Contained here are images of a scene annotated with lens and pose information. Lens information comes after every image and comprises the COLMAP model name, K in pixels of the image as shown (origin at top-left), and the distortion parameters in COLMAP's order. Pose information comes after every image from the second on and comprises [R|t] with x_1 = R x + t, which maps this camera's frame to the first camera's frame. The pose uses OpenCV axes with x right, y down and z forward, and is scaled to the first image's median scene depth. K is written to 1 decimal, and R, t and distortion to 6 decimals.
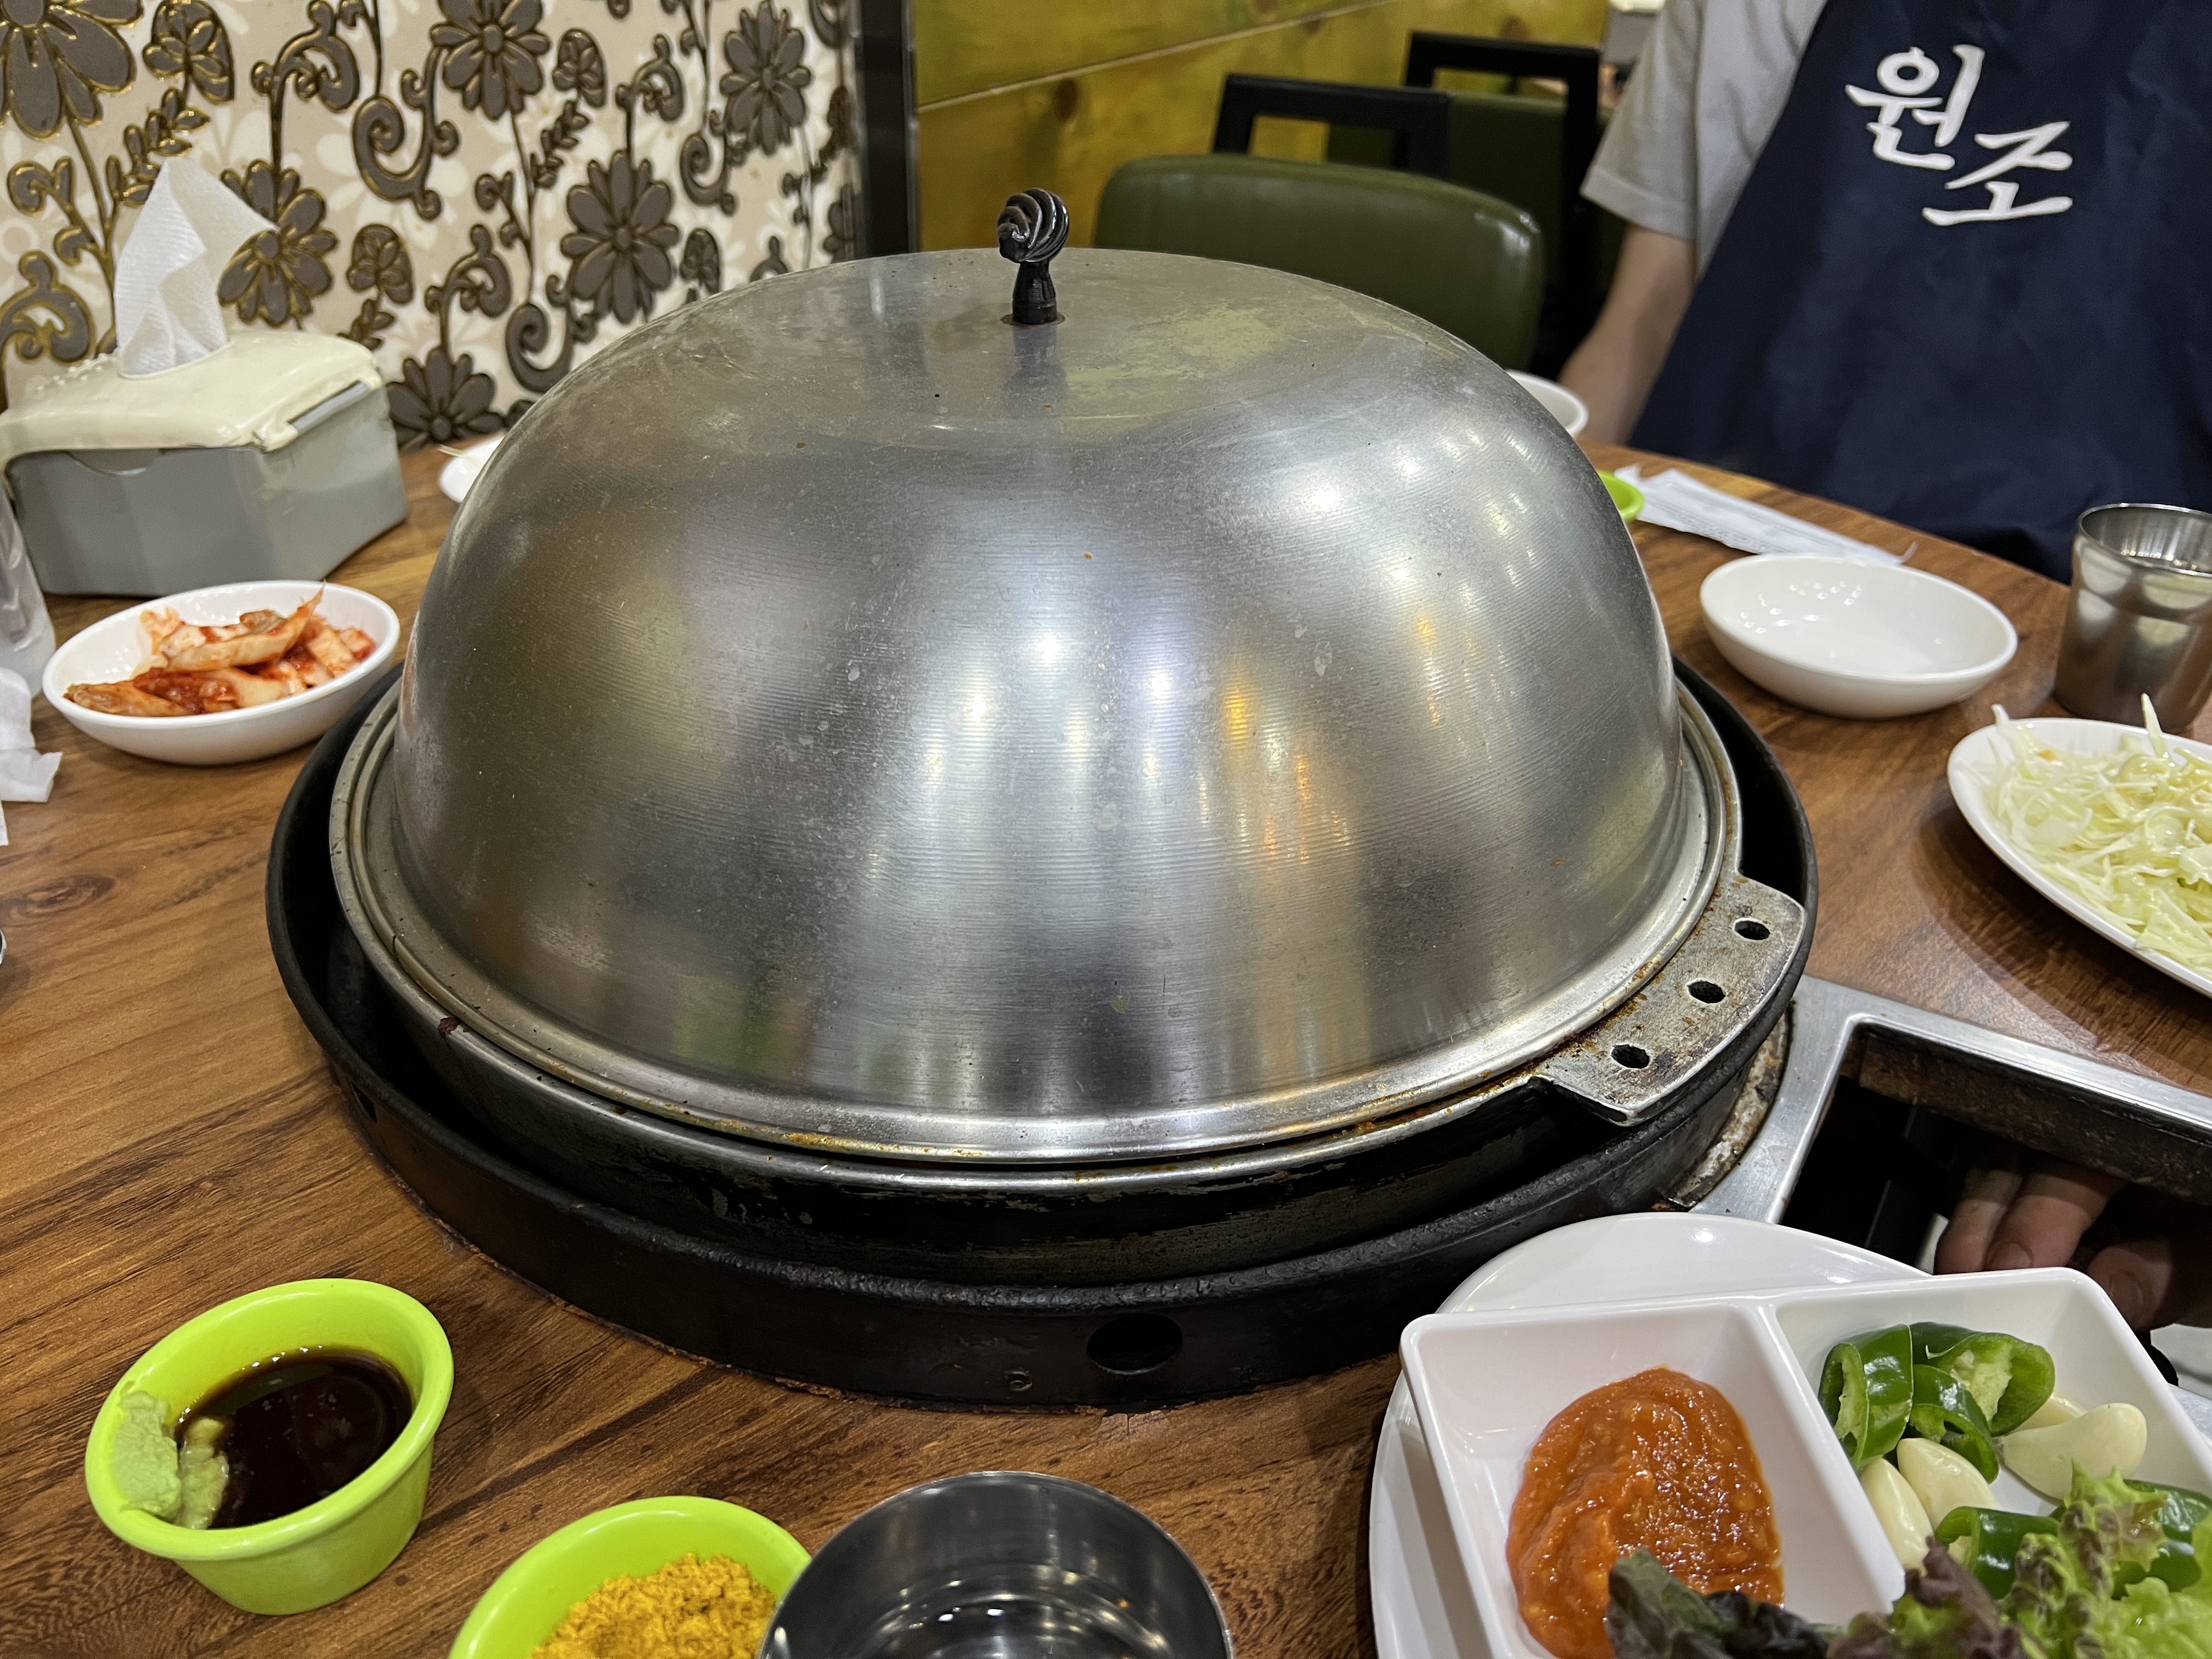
lens RADIAL K [[1749.0, 0, 1106.0], [0, 1749.0, 829.5], [0, 0, 1]] dist [0.010764, -0.034538]
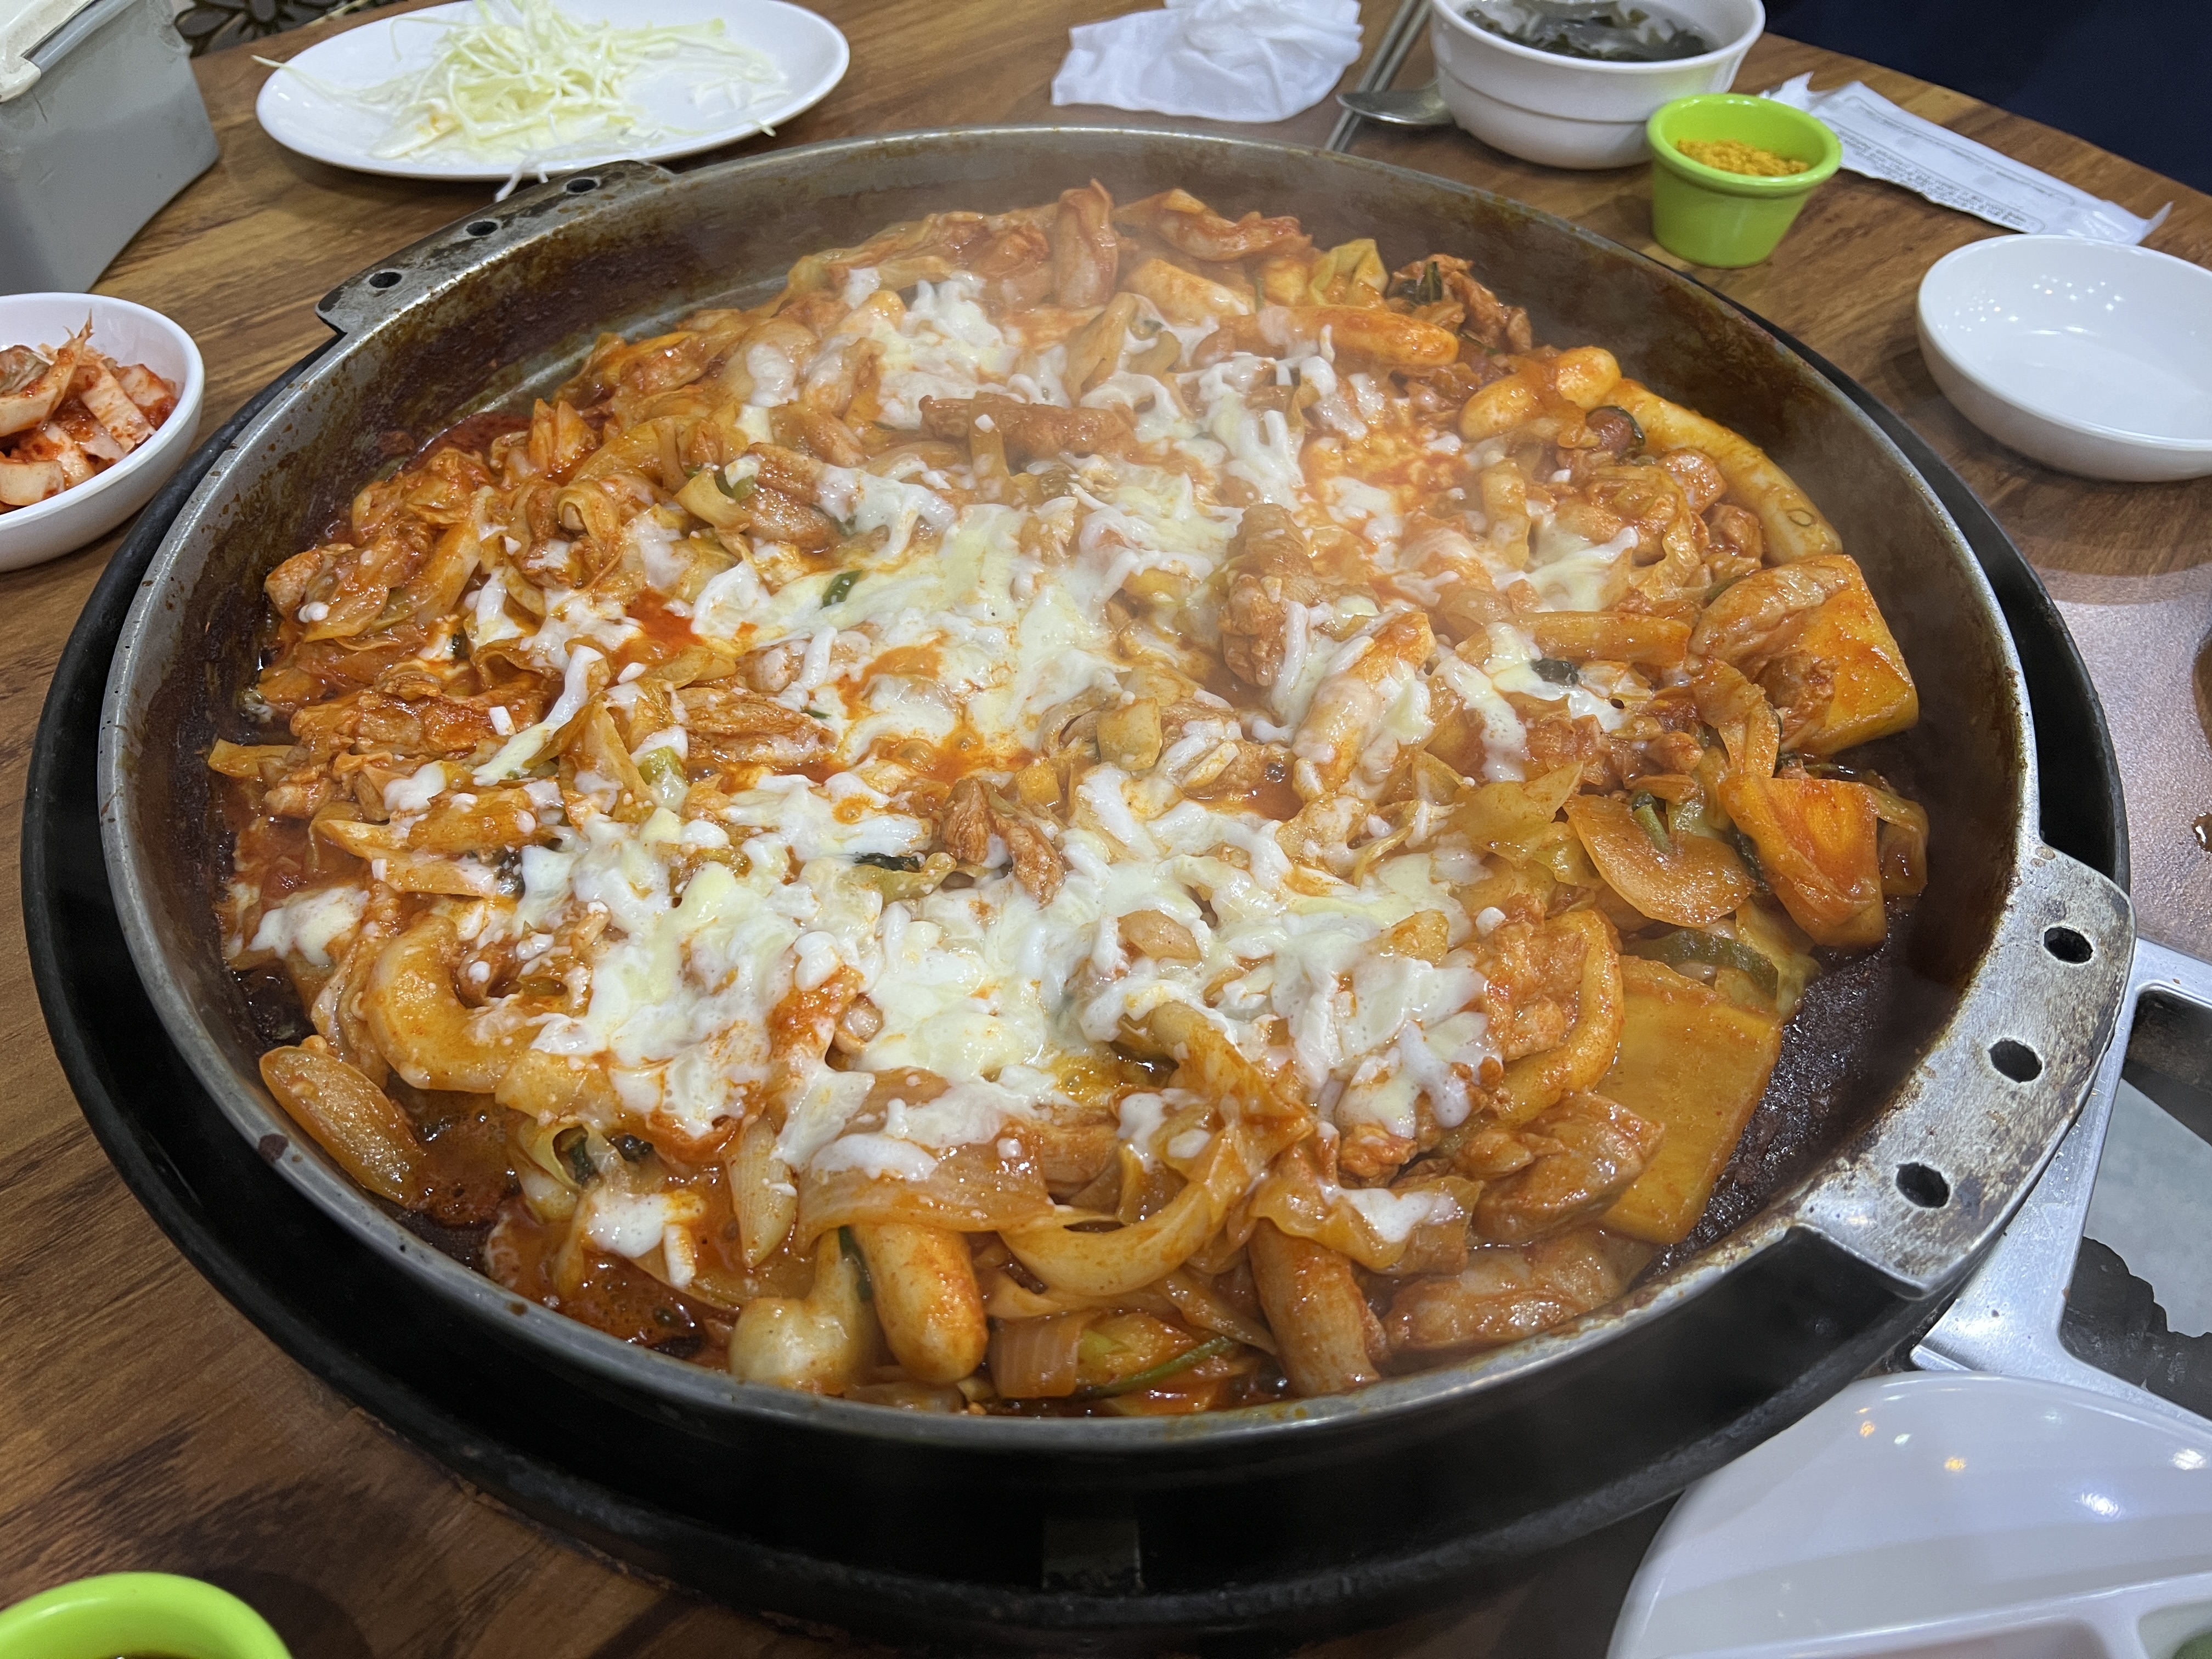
lens RADIAL K [[1749.0, 0, 1106.0], [0, 1749.0, 829.5], [0, 0, 1]] dist [0.010764, -0.034538]
pose [[0.999865, -0.008578, 0.013988, -0.029475], [0.004382, 0.961094, 0.276185, -0.136674], [-0.015813, -0.276087, 0.961003, 0.227299]]
